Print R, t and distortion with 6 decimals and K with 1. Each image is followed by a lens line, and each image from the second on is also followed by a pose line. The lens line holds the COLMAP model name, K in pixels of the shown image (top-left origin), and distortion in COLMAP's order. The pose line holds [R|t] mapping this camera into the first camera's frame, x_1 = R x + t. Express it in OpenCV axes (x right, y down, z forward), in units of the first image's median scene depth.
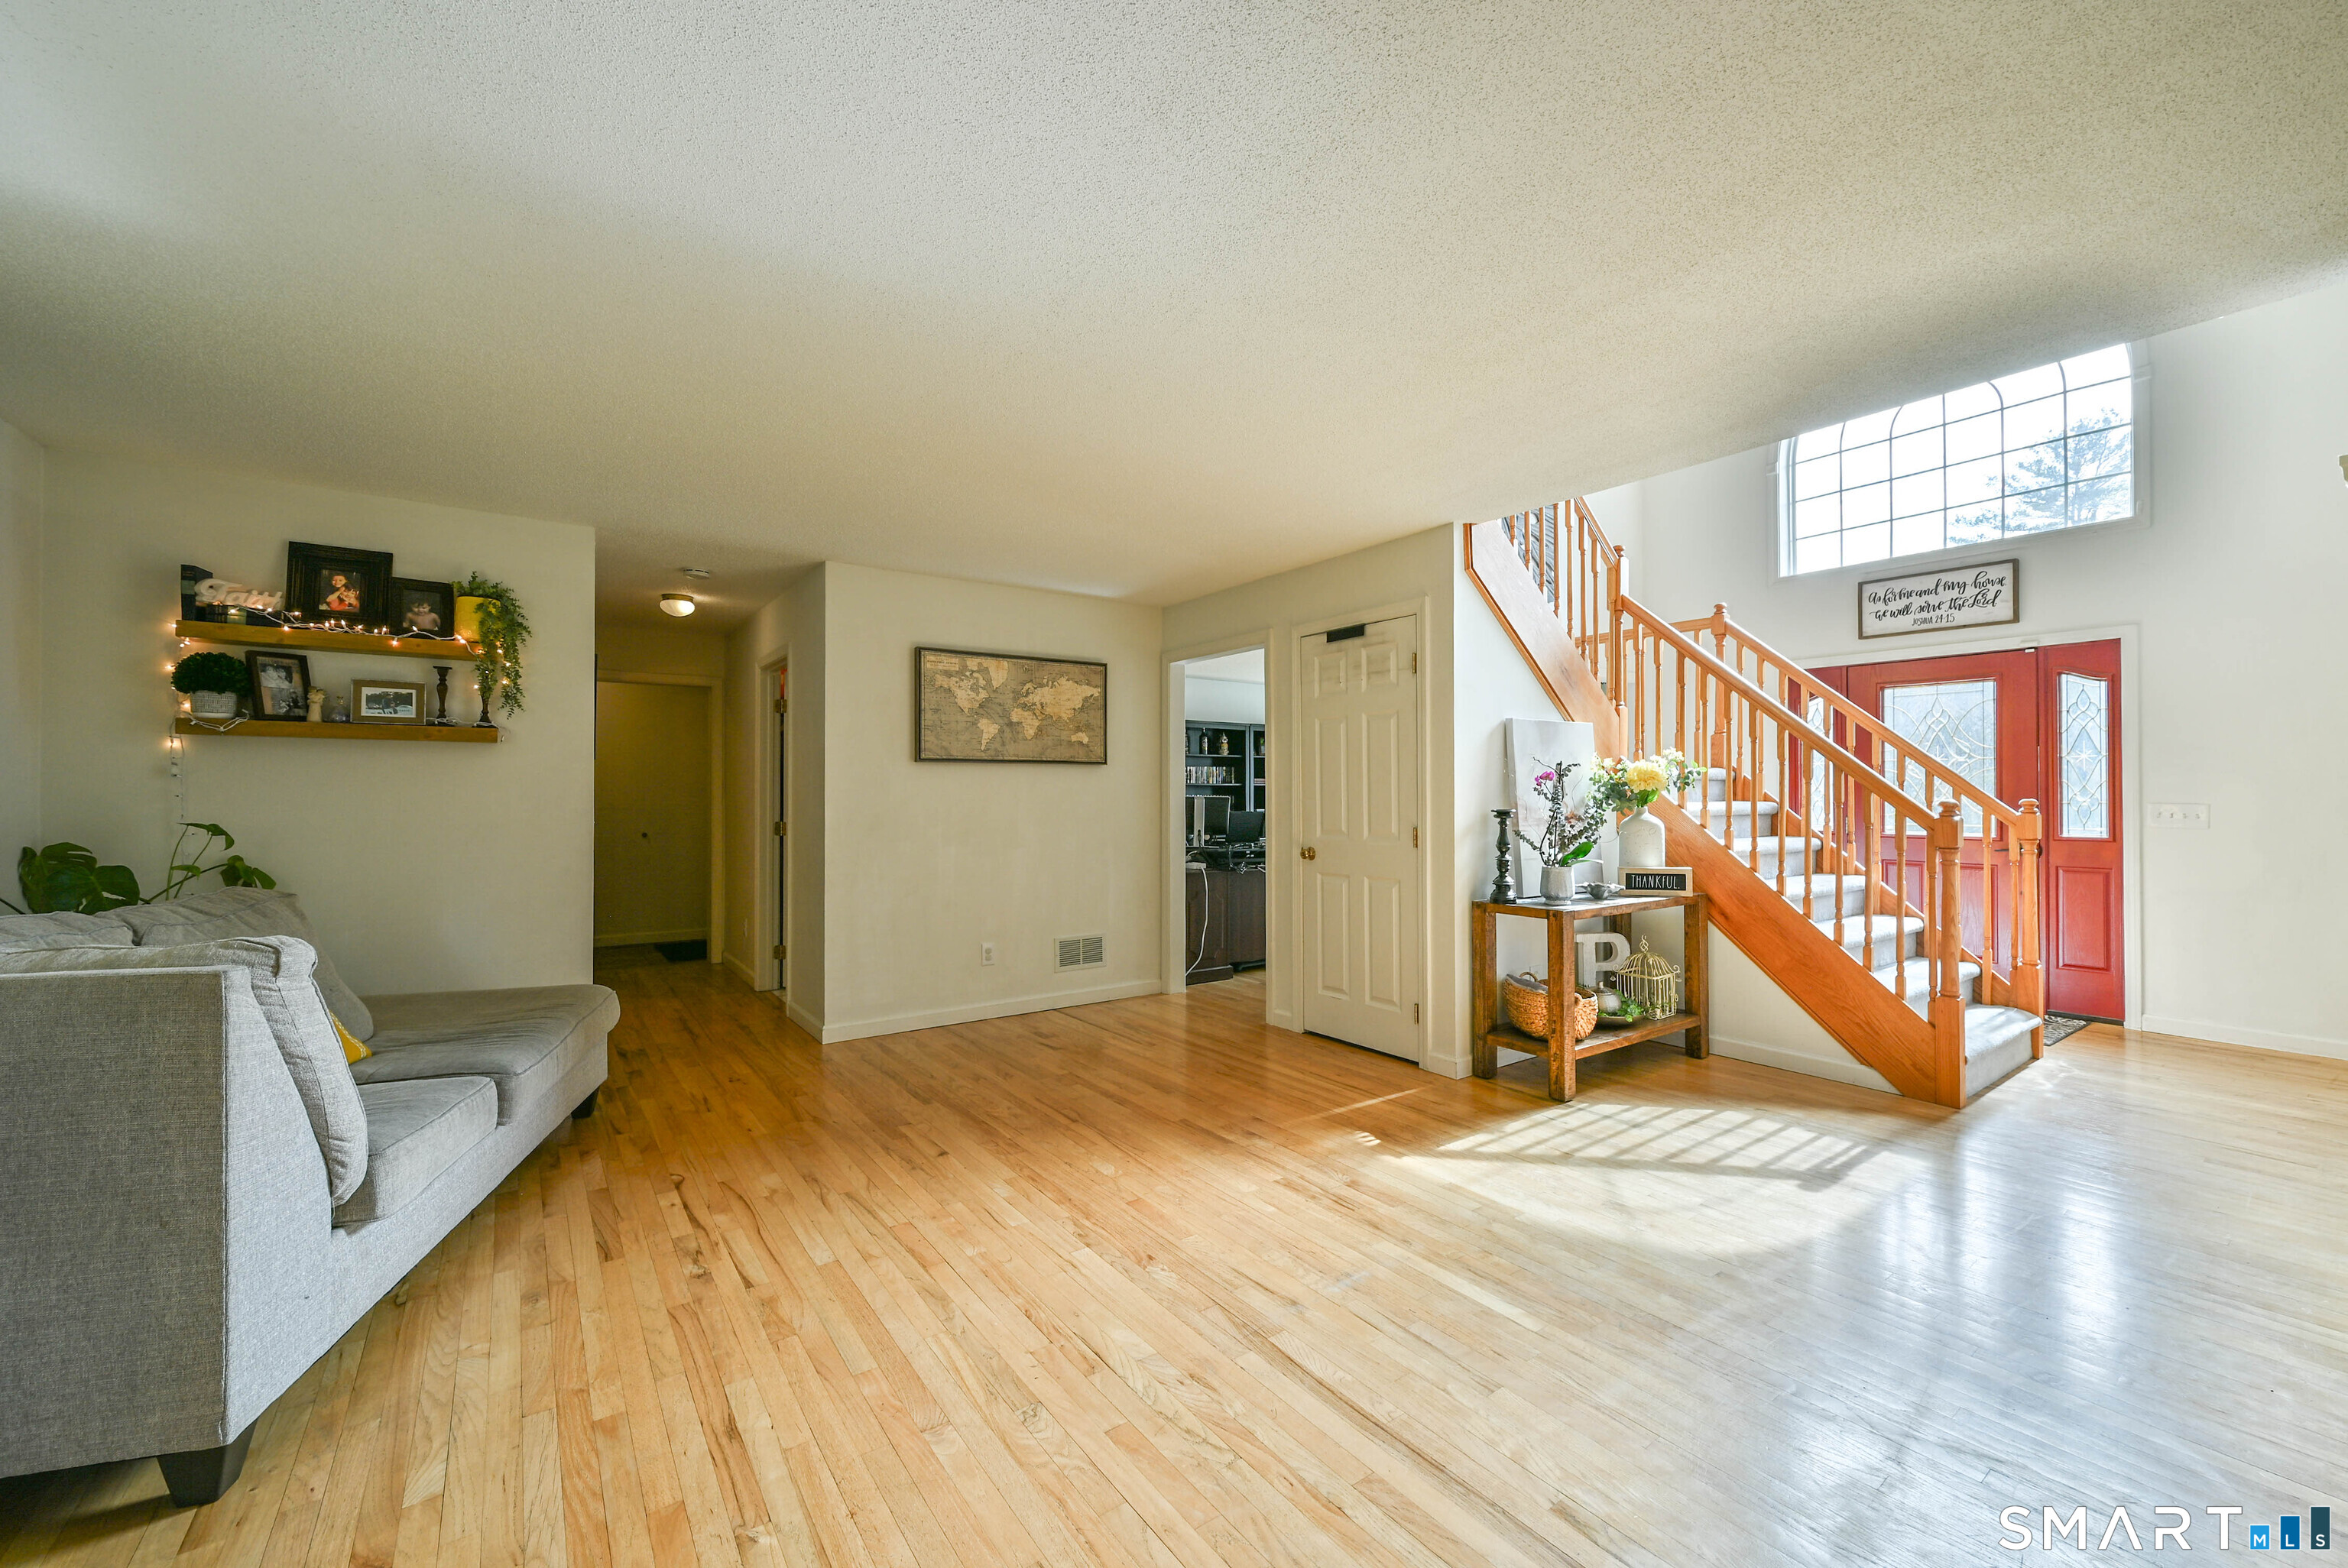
lens RADIAL K [[931.1, 0, 1194.3], [0, 931.1, 788.6], [0, 0, 1]] dist [0.001314, 0.000002]
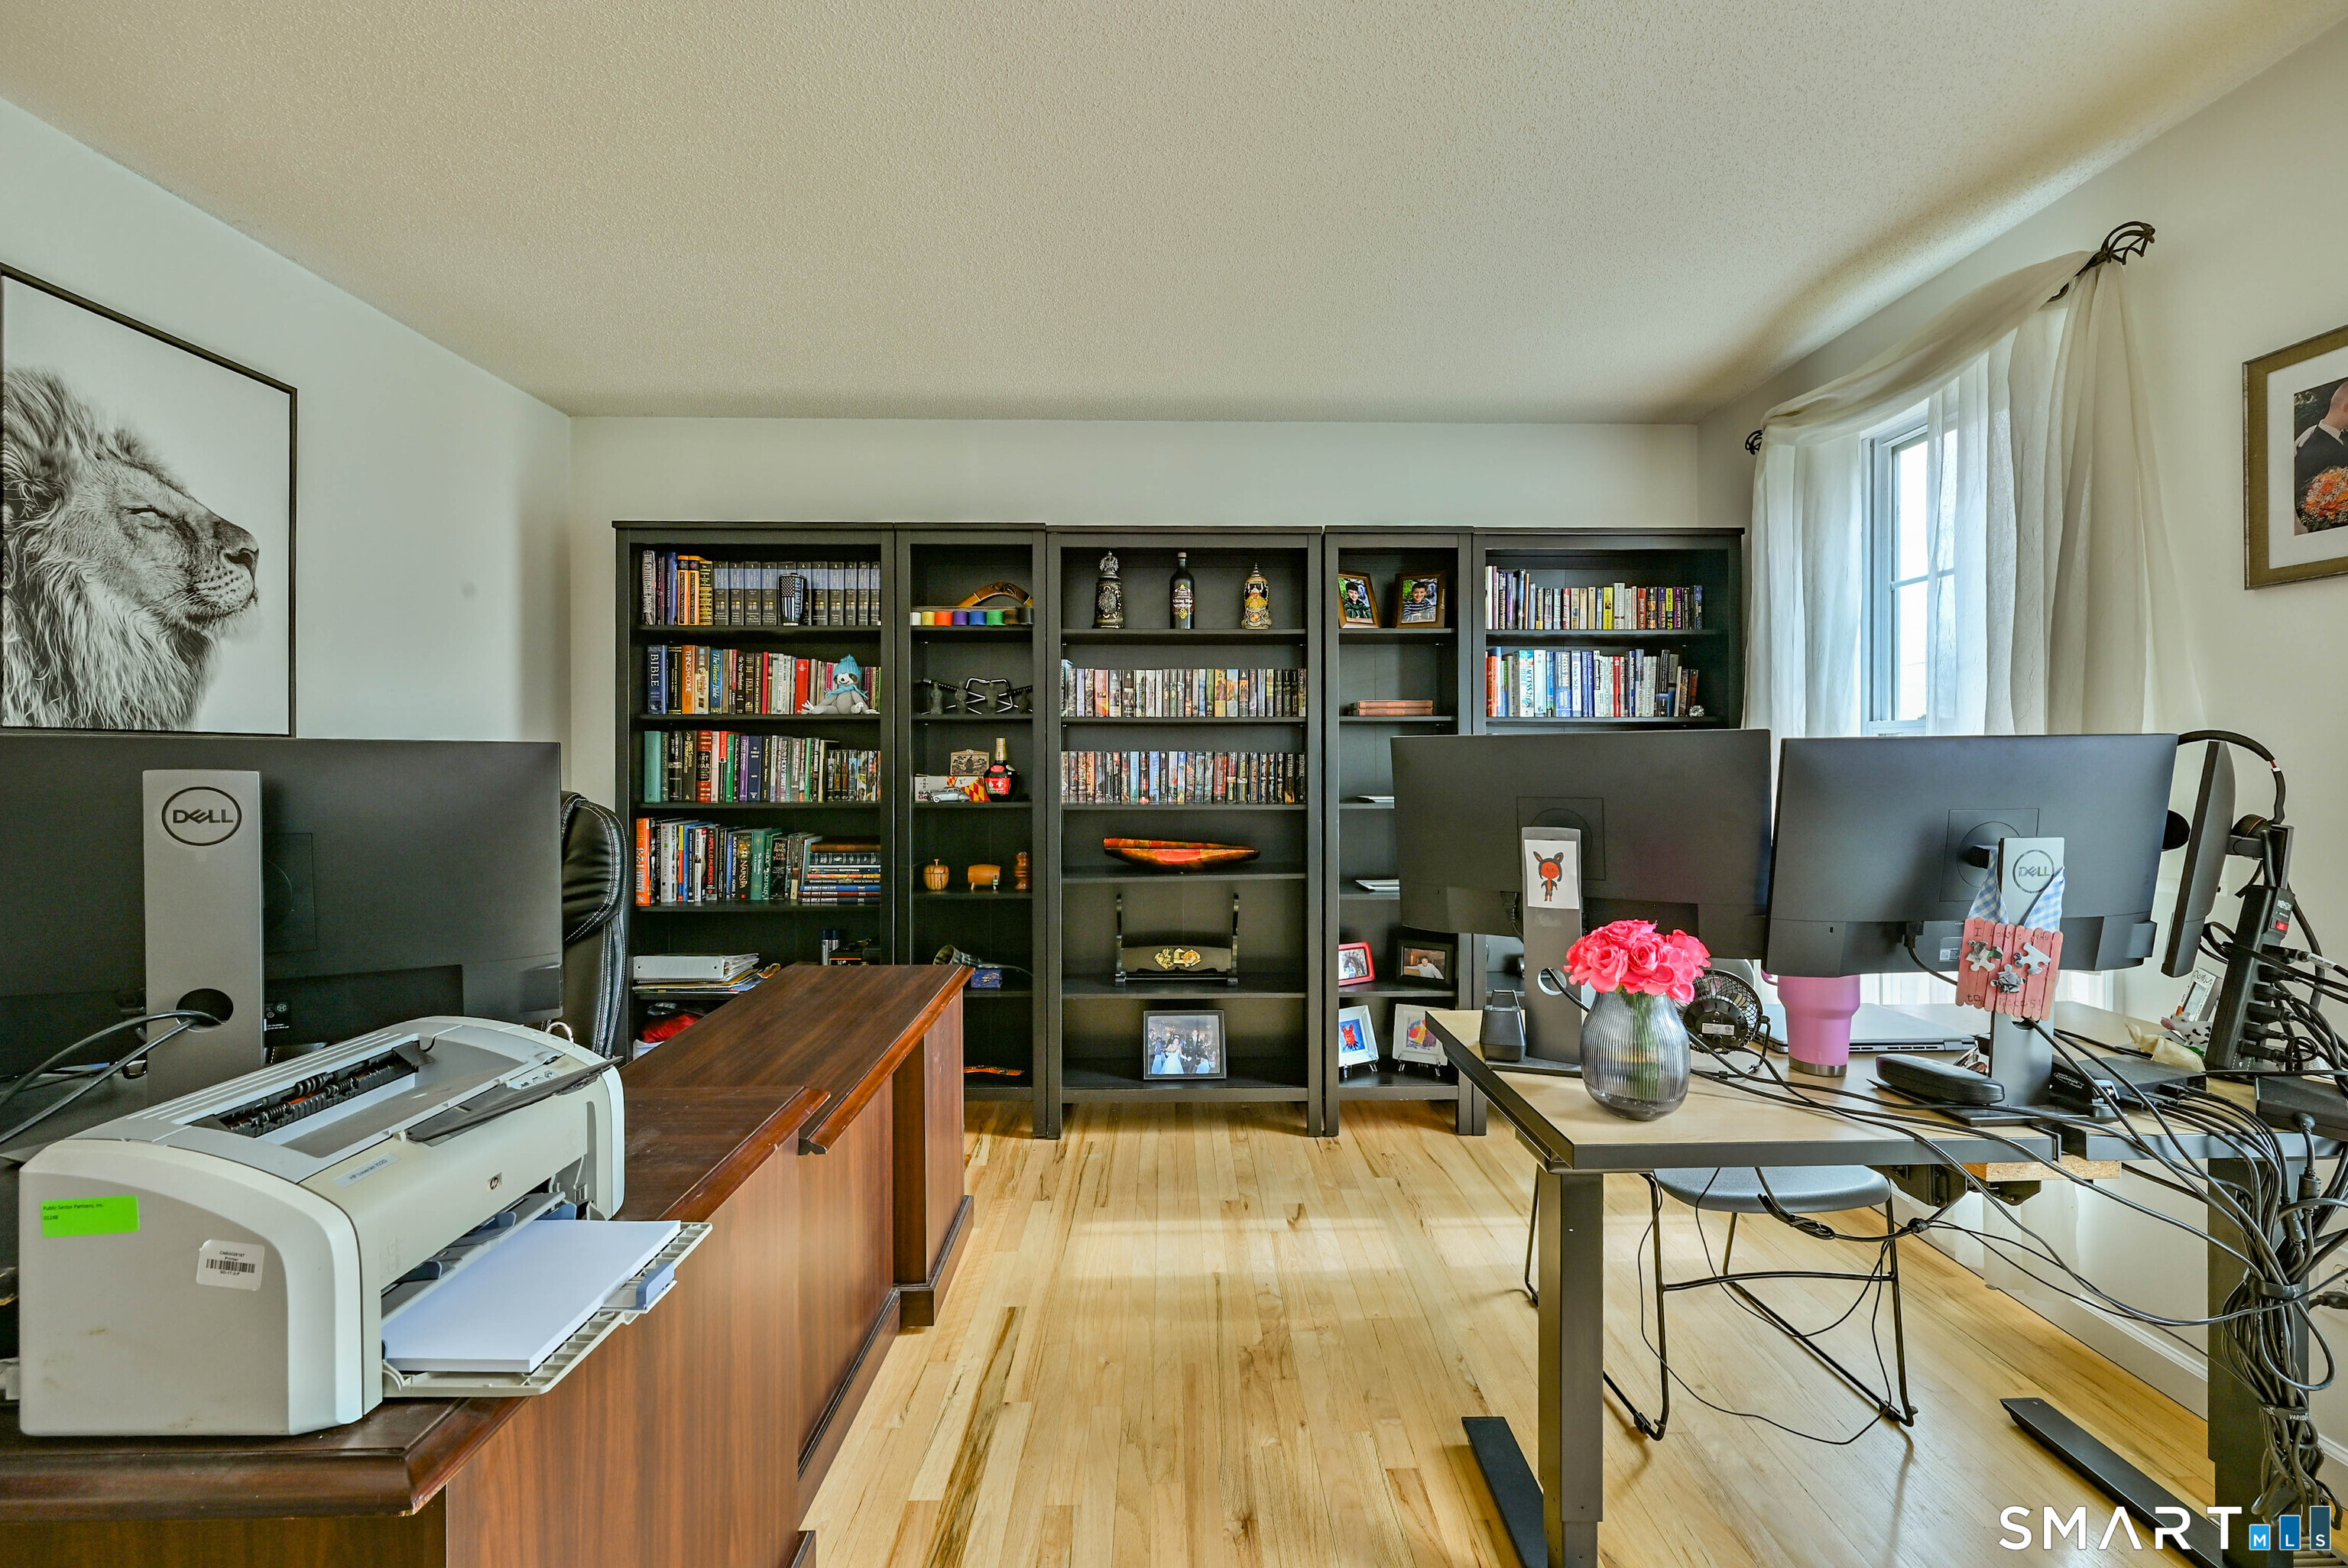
lens RADIAL K [[954.6, 0, 1177.0], [0, 954.6, 754.2], [0, 0, 1]] dist [0.001149, 0.000117]
pose [[0.818928, -0.004635, -0.573878, 0.456009], [0.007116, 0.999973, 0.002079, 0.016216], [0.573853, -0.005786, 0.818938, 1.551120]]
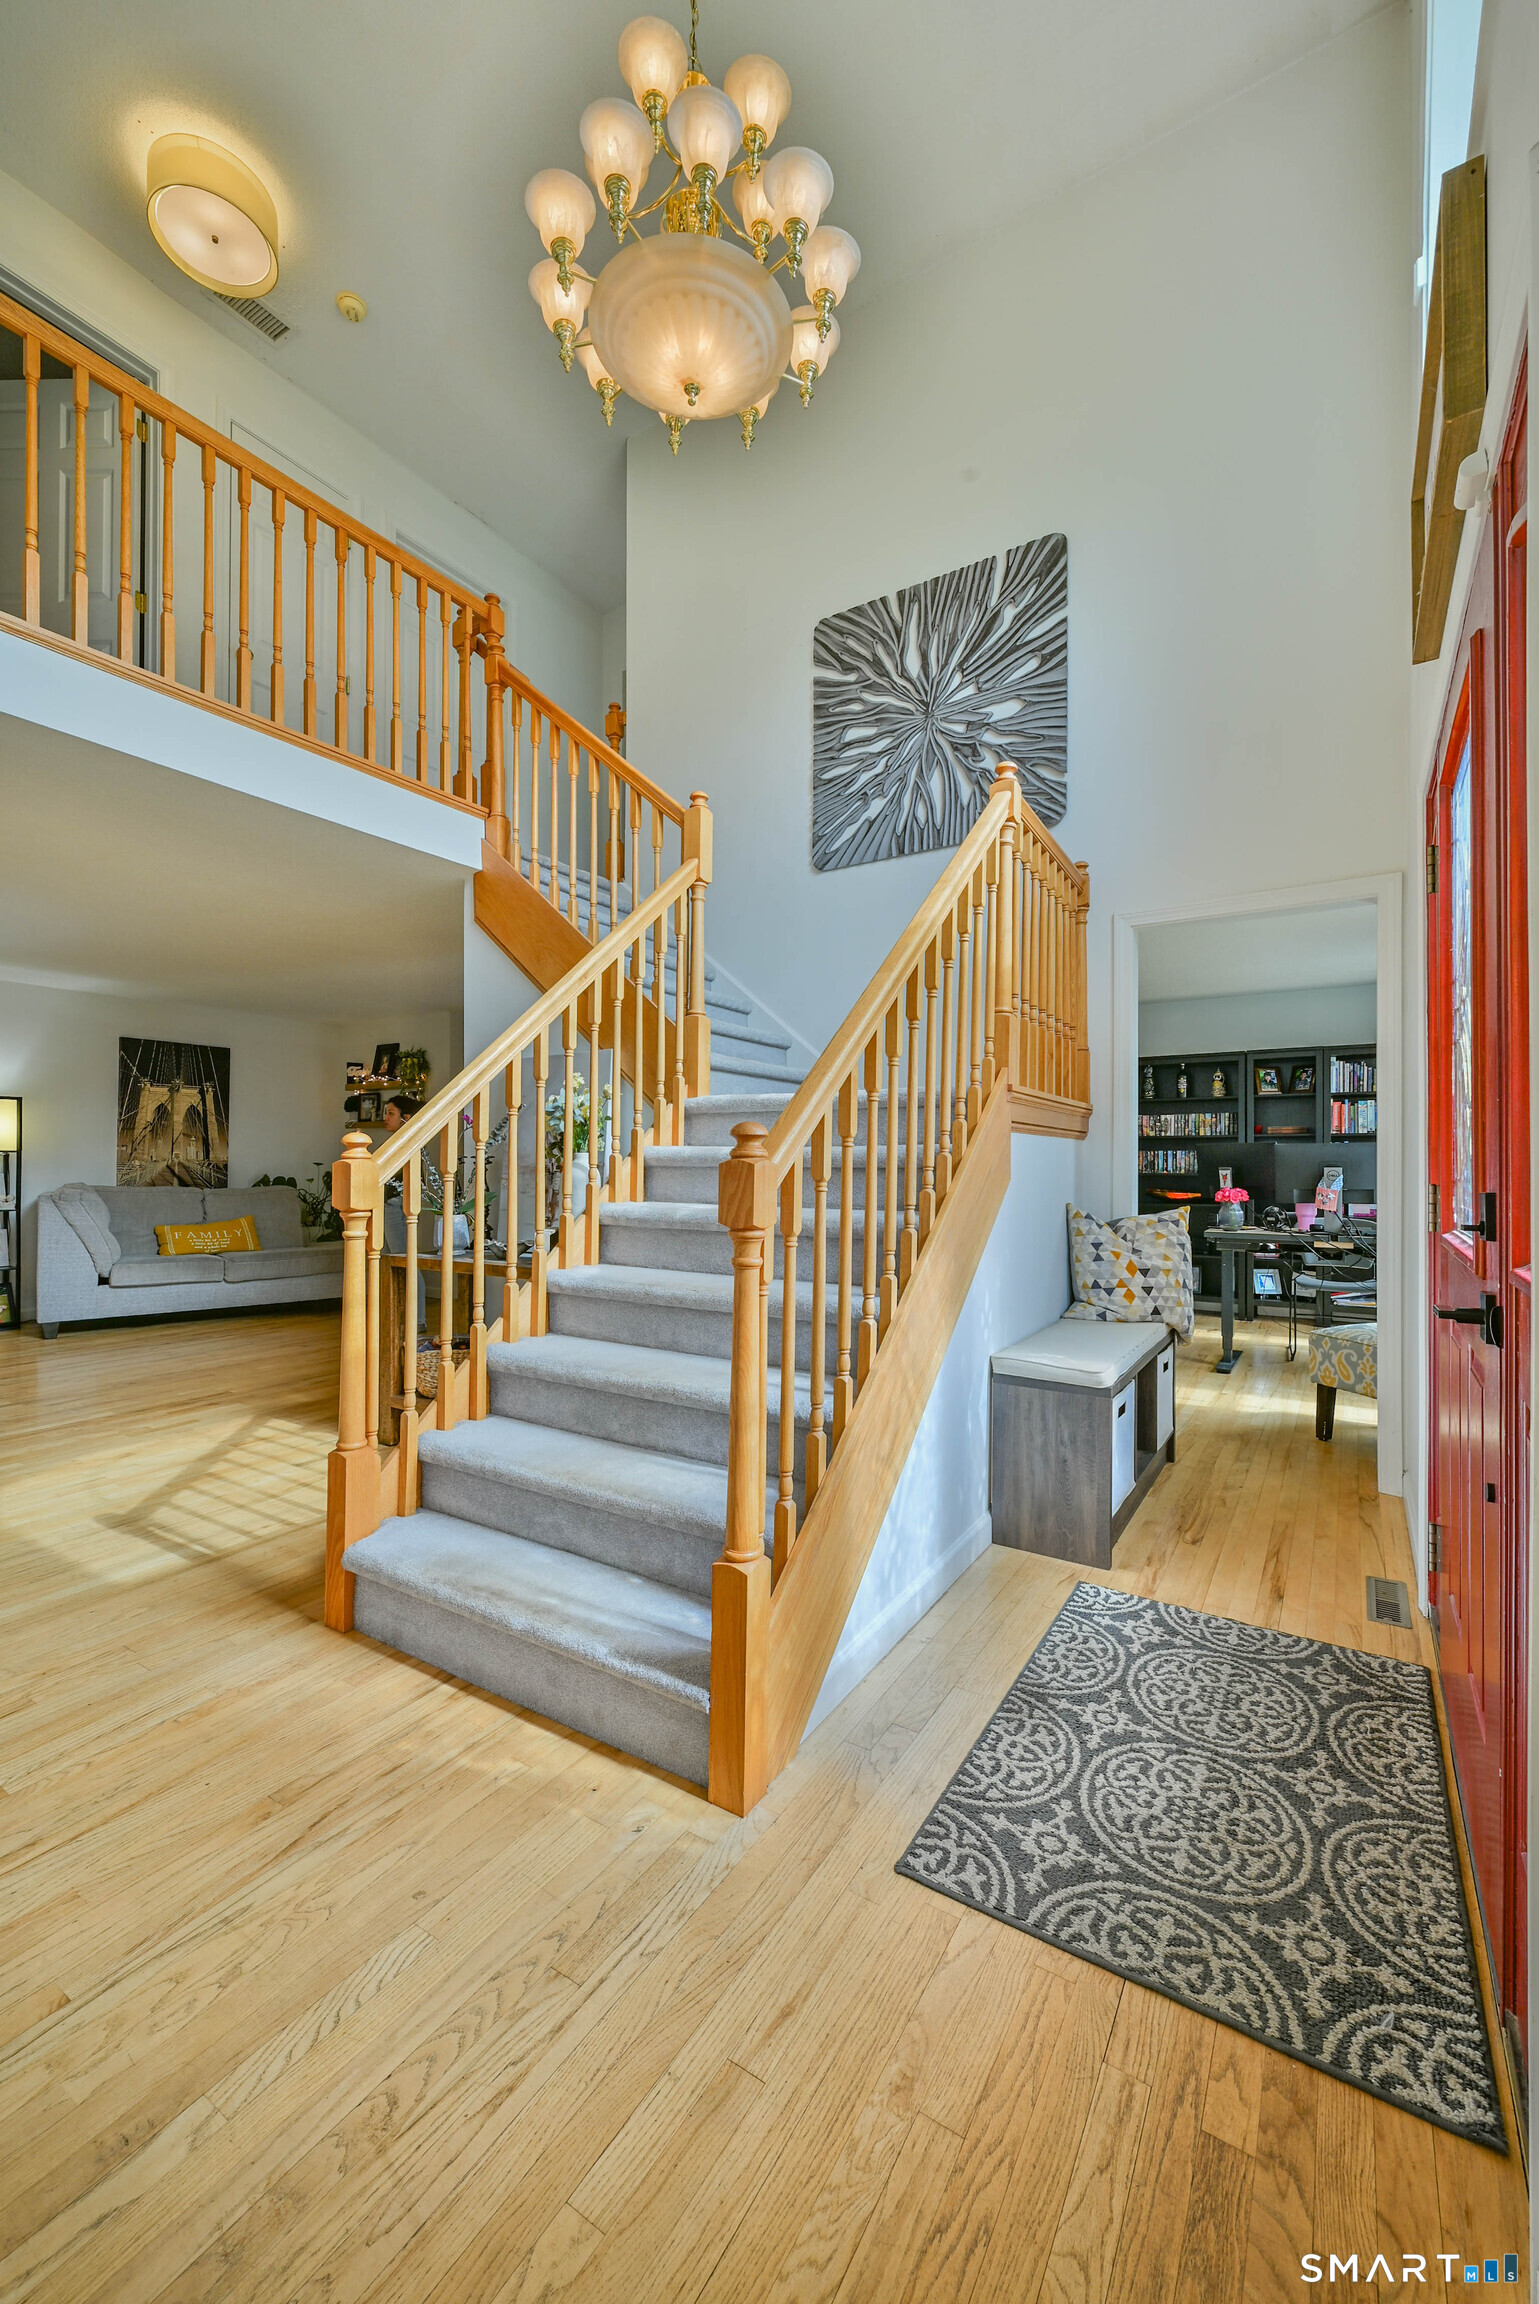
lens RADIAL K [[887.2, 0, 777.3], [0, 887.2, 1158.8], [0, 0, 1]] dist [-0.002351, -0.000101]
pose [[0.381448, -0.003743, -0.924383, 1.235606], [0.006673, 0.999977, -0.001295, 0.028212], [0.924366, -0.005675, 0.381465, 0.881513]]
